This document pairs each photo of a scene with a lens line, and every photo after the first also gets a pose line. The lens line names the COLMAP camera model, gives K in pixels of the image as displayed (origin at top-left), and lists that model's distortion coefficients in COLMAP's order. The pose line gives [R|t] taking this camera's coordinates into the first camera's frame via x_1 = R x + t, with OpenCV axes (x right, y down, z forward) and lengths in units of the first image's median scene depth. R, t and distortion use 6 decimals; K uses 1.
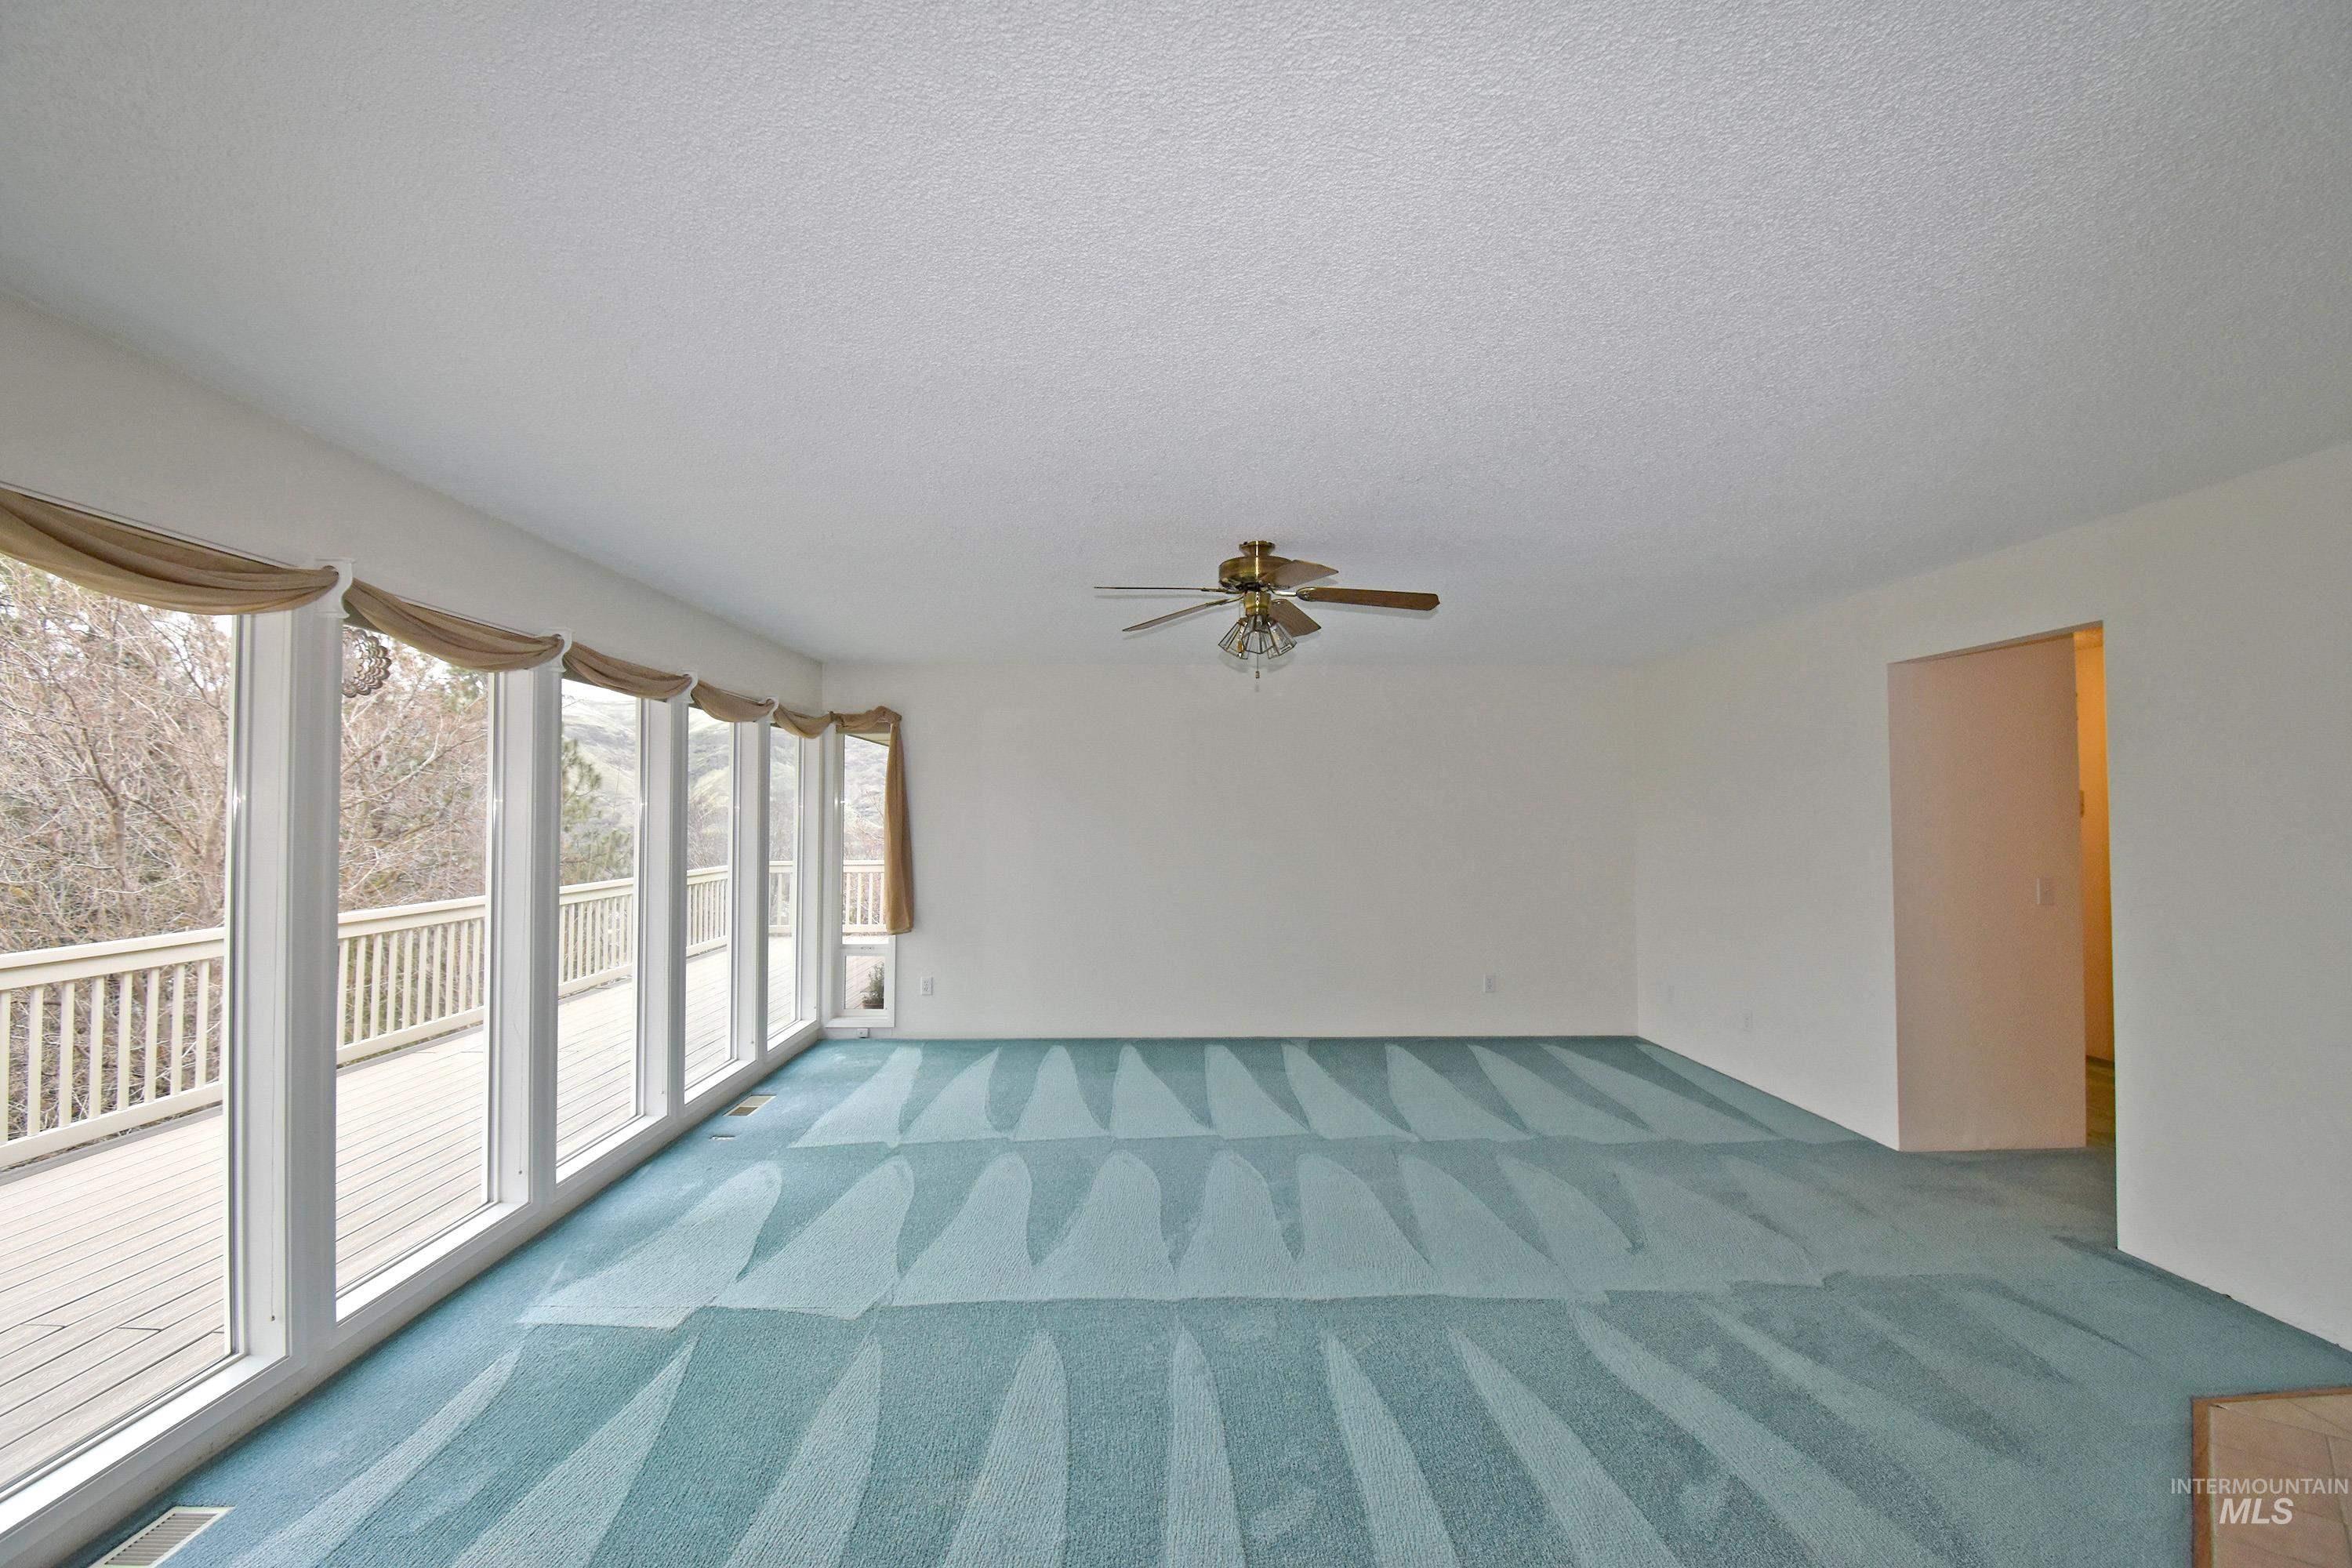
lens RADIAL K [[1046.7, 0, 1168.6], [0, 1046.7, 782.1], [0, 0, 1]] dist [-0.002618, -0.002750]
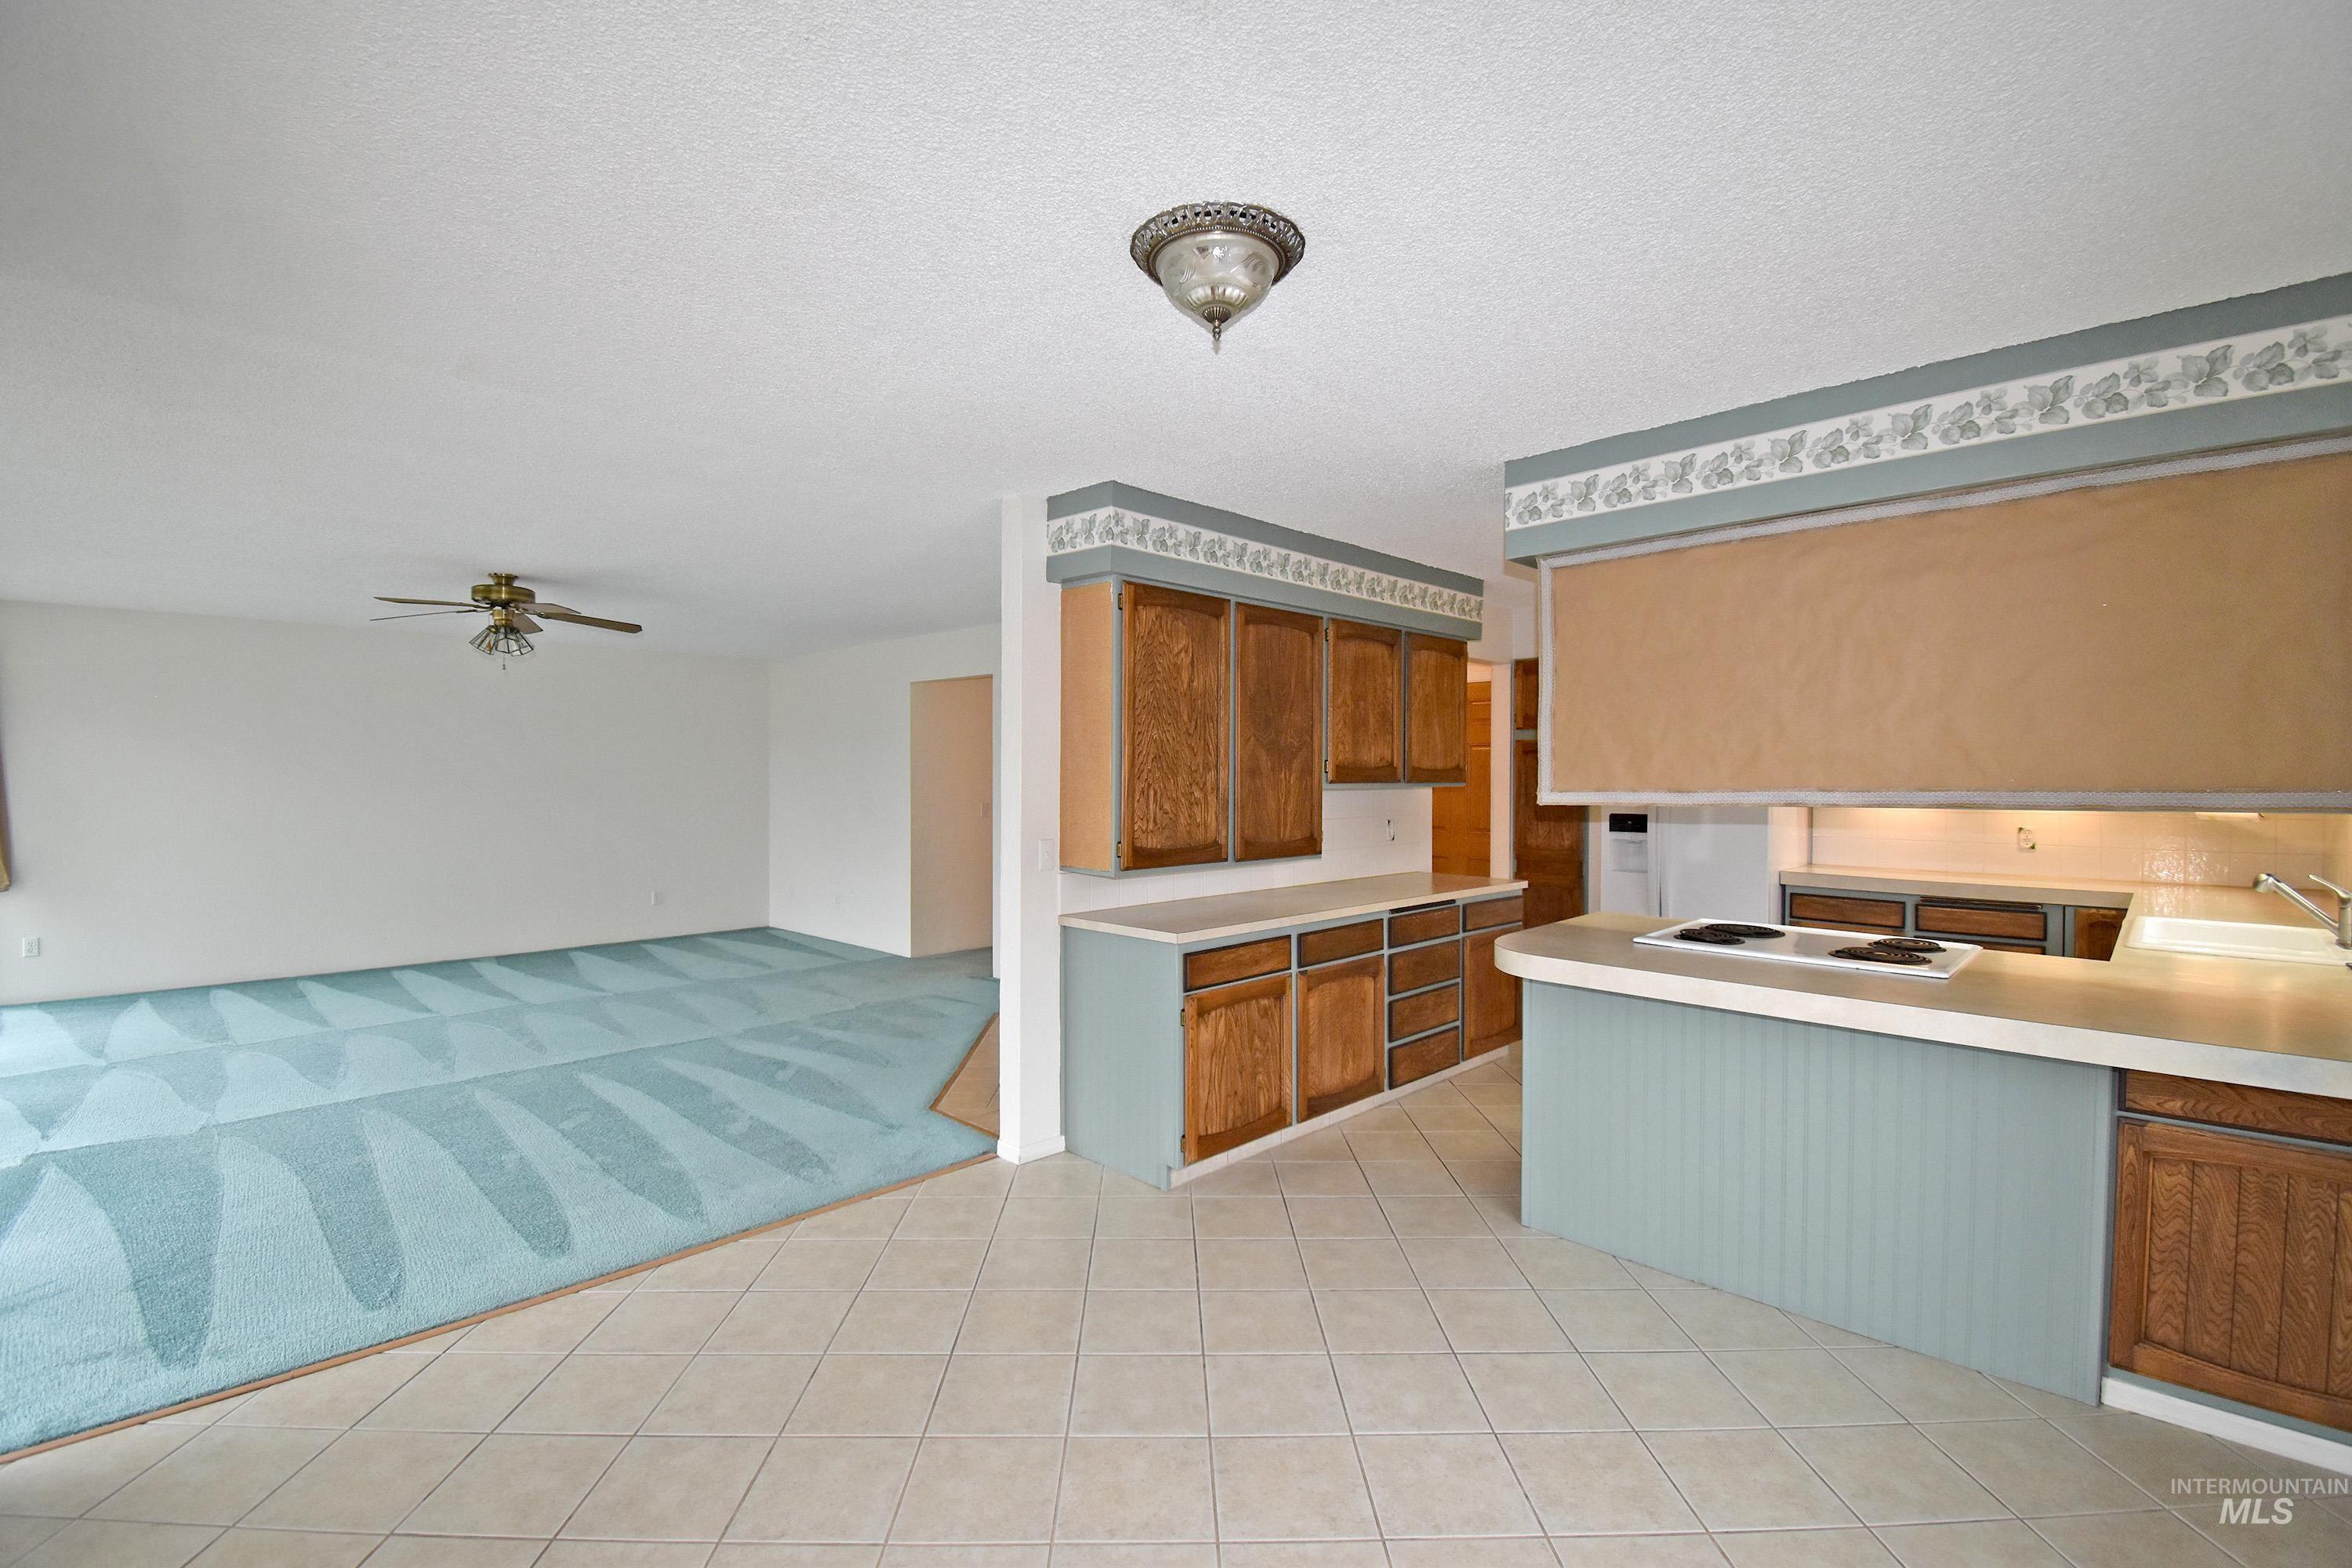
lens RADIAL K [[1046.7, 0, 1164.6], [0, 1046.7, 773.6], [0, 0, 1]] dist [-0.002618, -0.002750]
pose [[0.716671, -0.005561, 0.697389, -0.266907], [-0.018113, 0.999482, 0.026584, -0.010810], [-0.697176, -0.031683, 0.716200, -0.665342]]
